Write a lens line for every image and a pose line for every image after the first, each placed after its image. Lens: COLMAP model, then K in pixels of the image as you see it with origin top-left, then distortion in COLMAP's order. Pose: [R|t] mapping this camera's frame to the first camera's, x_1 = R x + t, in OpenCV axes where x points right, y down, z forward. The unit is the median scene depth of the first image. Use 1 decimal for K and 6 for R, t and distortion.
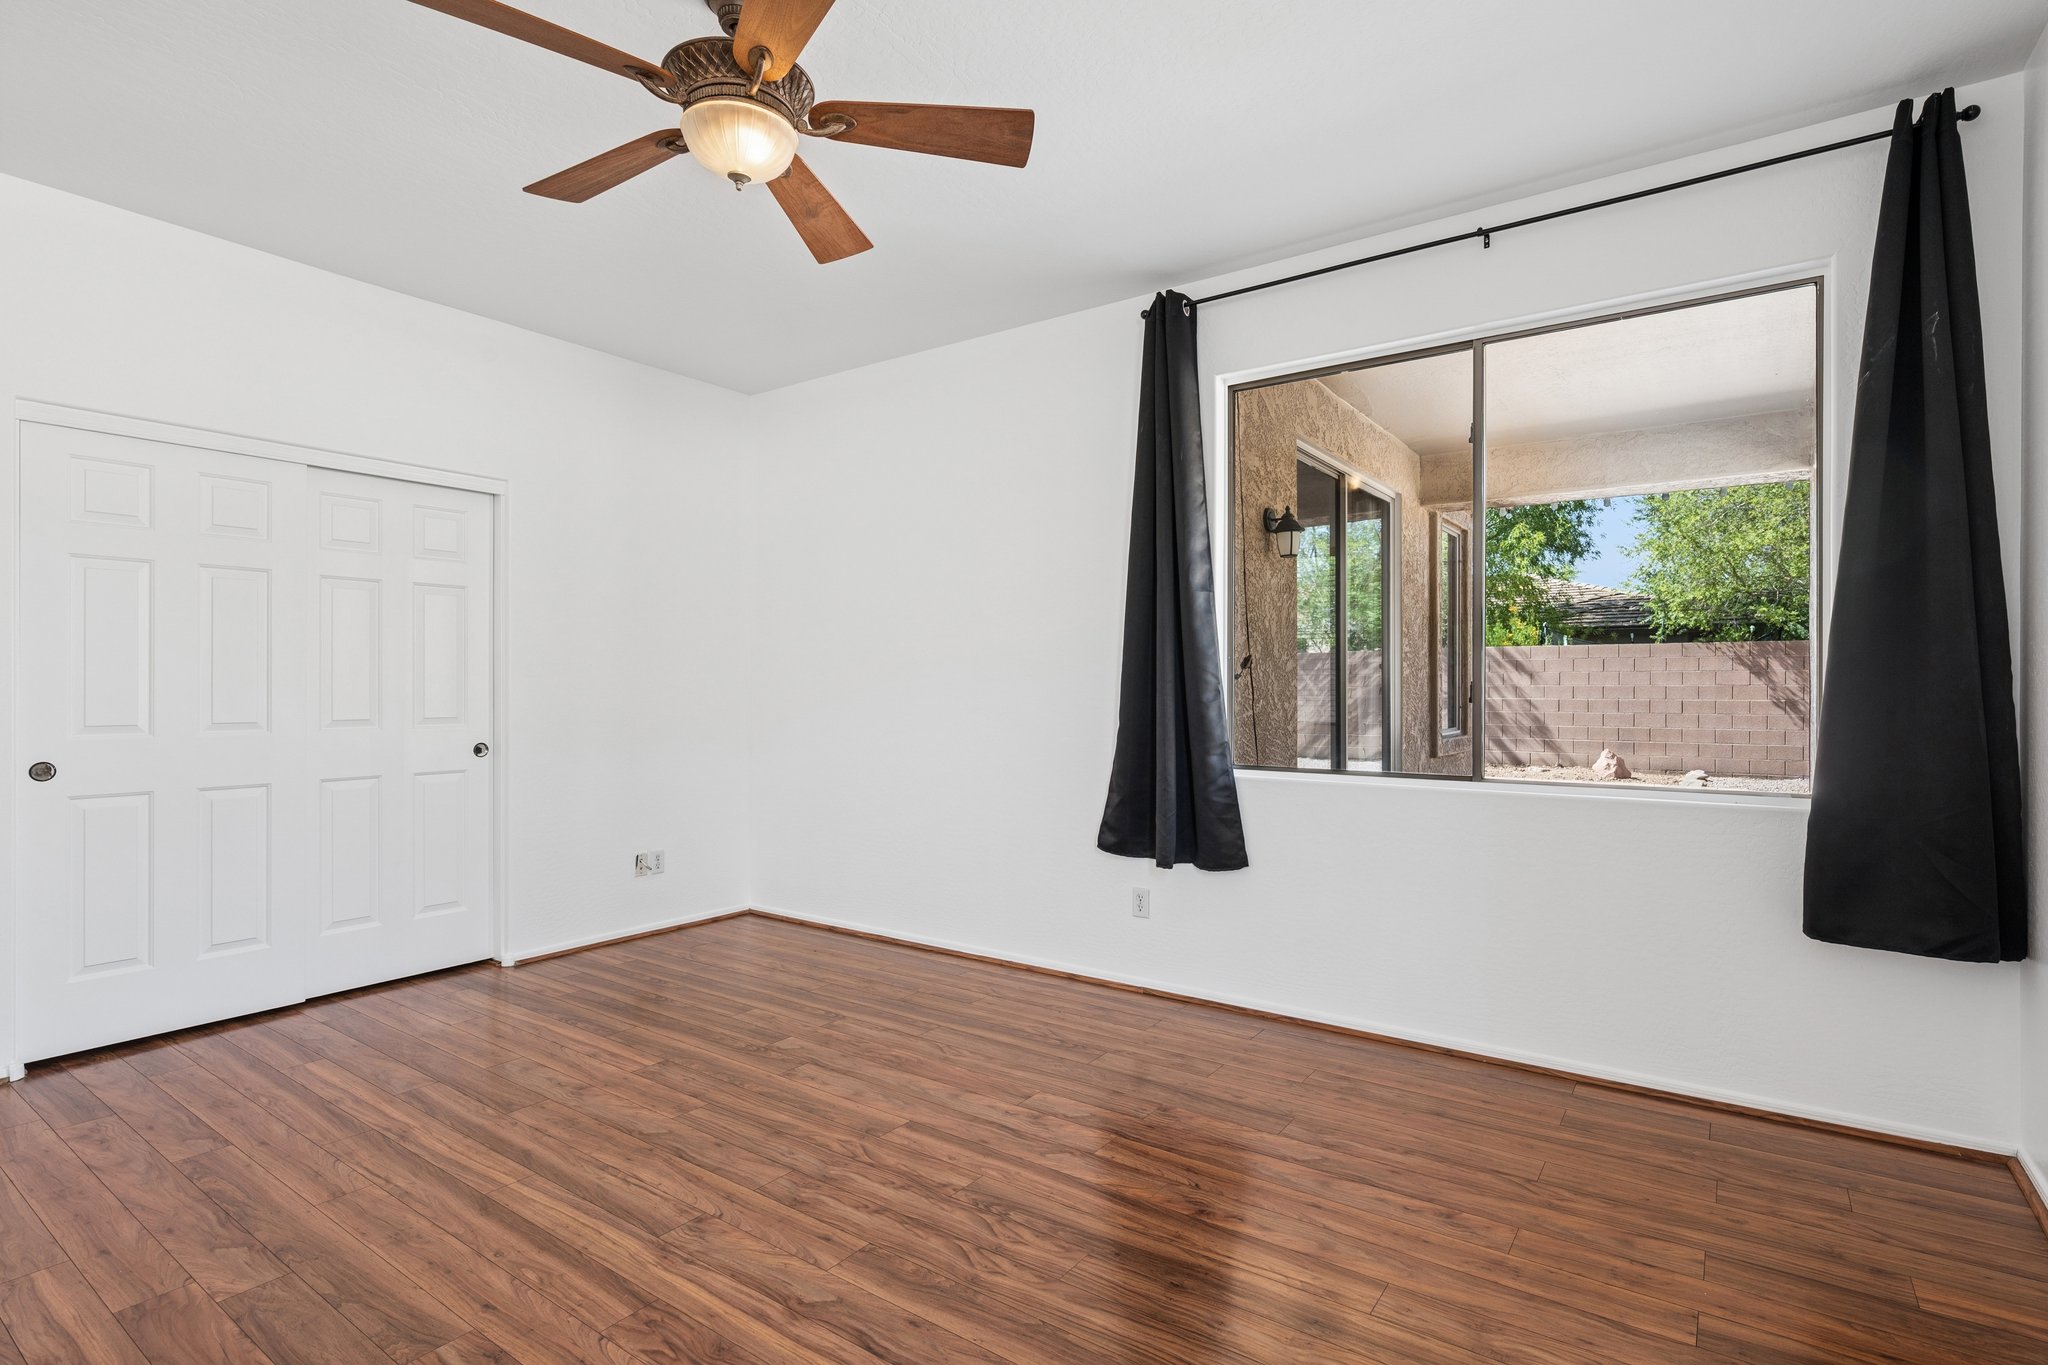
lens RADIAL K [[1015.9, 0, 1019.3], [0, 1015.9, 689.3], [0, 0, 1]] dist [-0.000736, 0.002693]
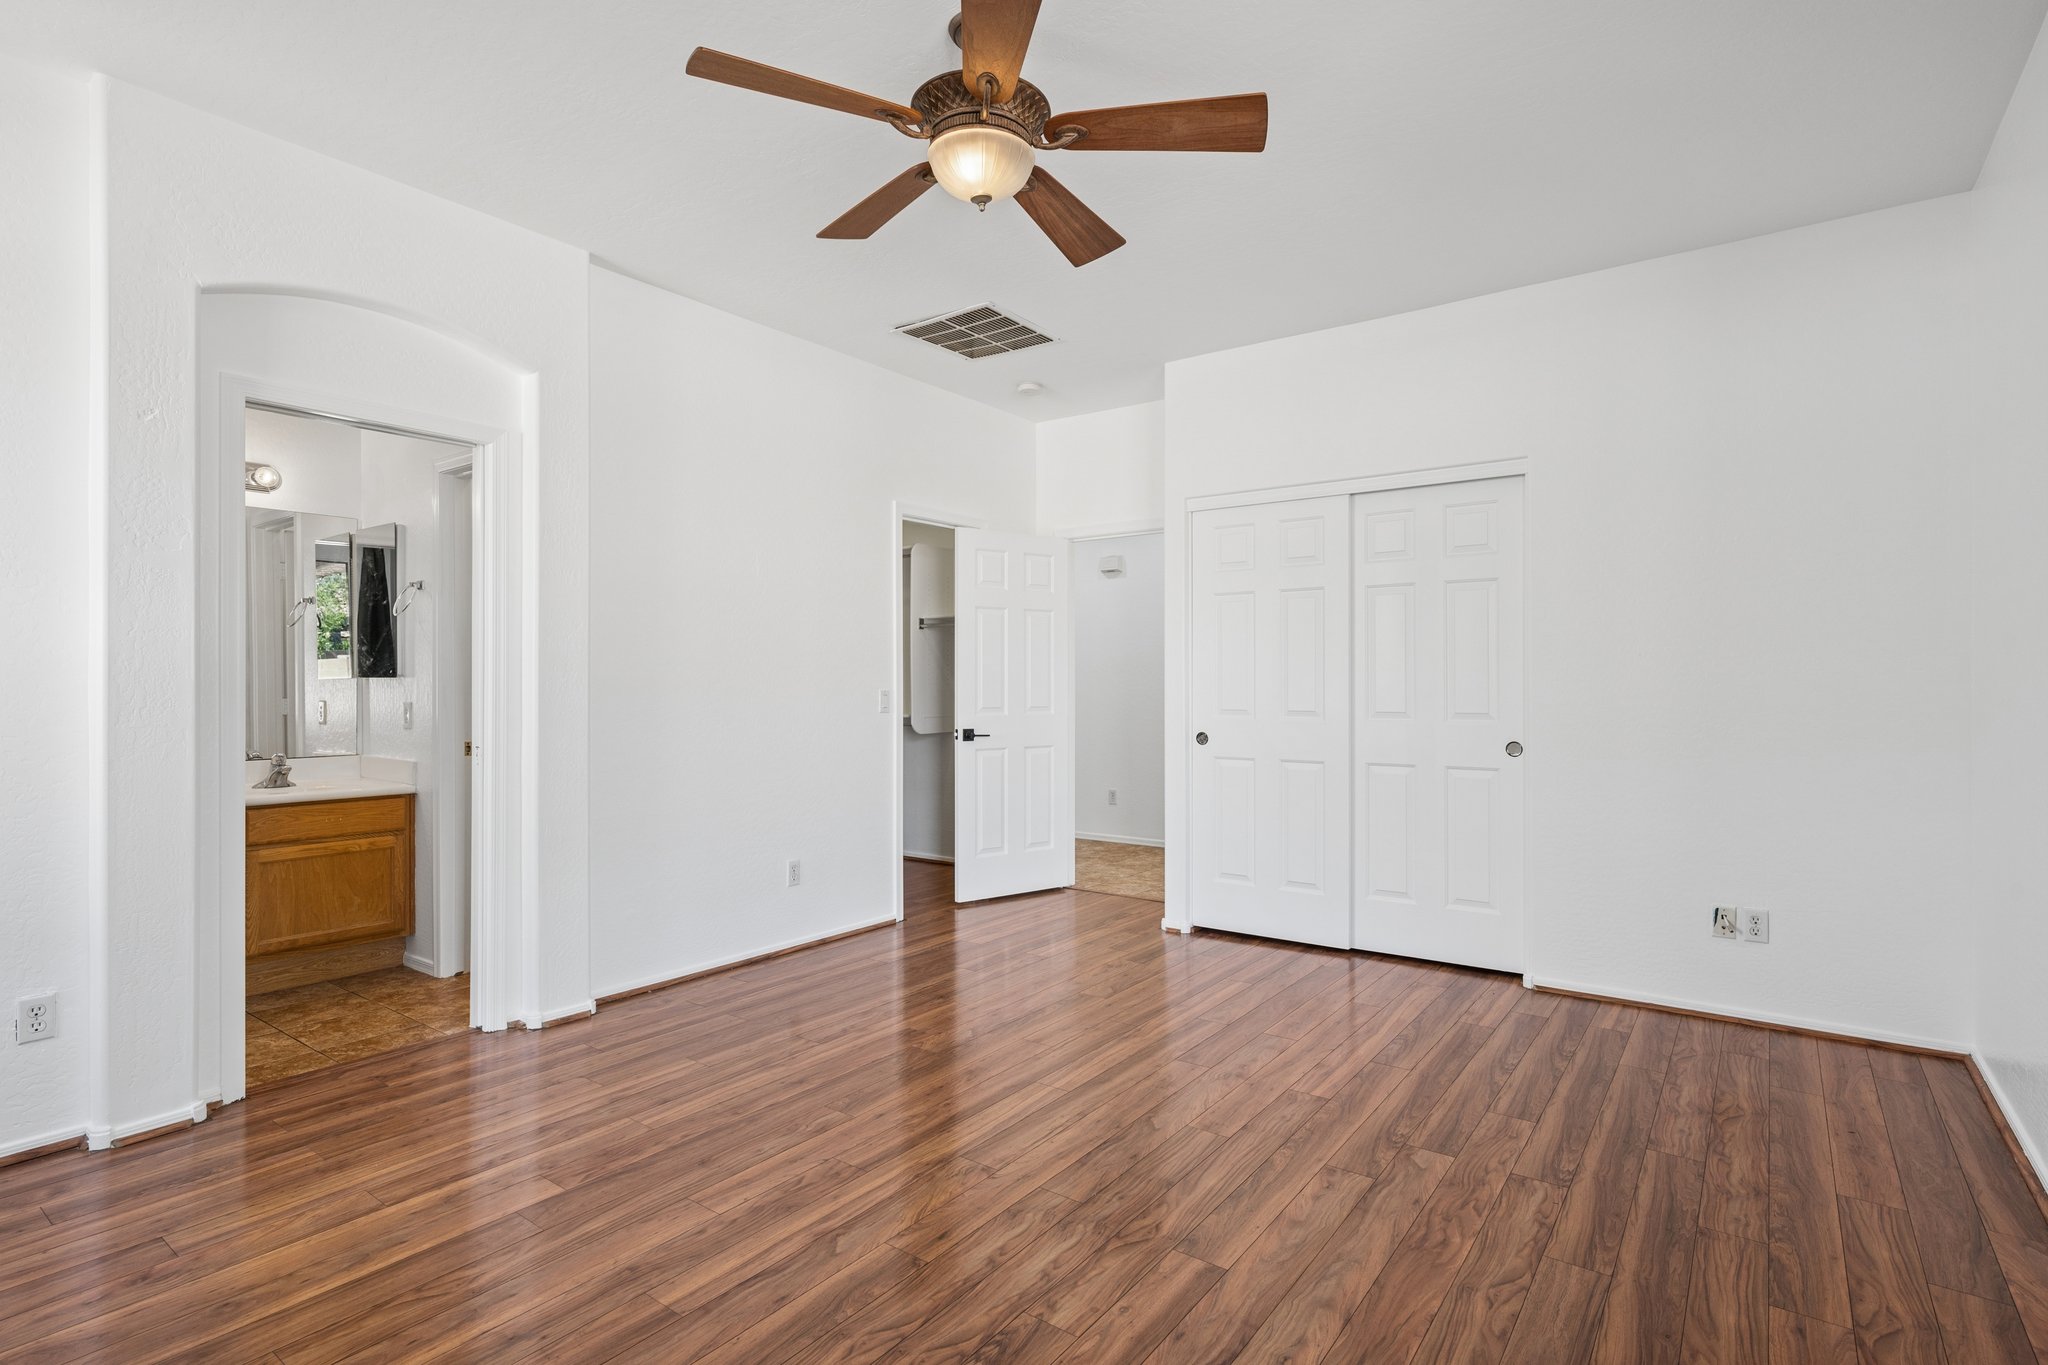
lens RADIAL K [[1015.9, 0, 1024.4], [0, 1015.9, 693.7], [0, 0, 1]] dist [-0.000736, 0.002693]
pose [[-0.018340, 0.010164, -0.999780, 0.522367], [-0.003246, 0.999942, 0.010225, 0.003710], [0.999827, 0.003433, -0.018306, 0.728543]]
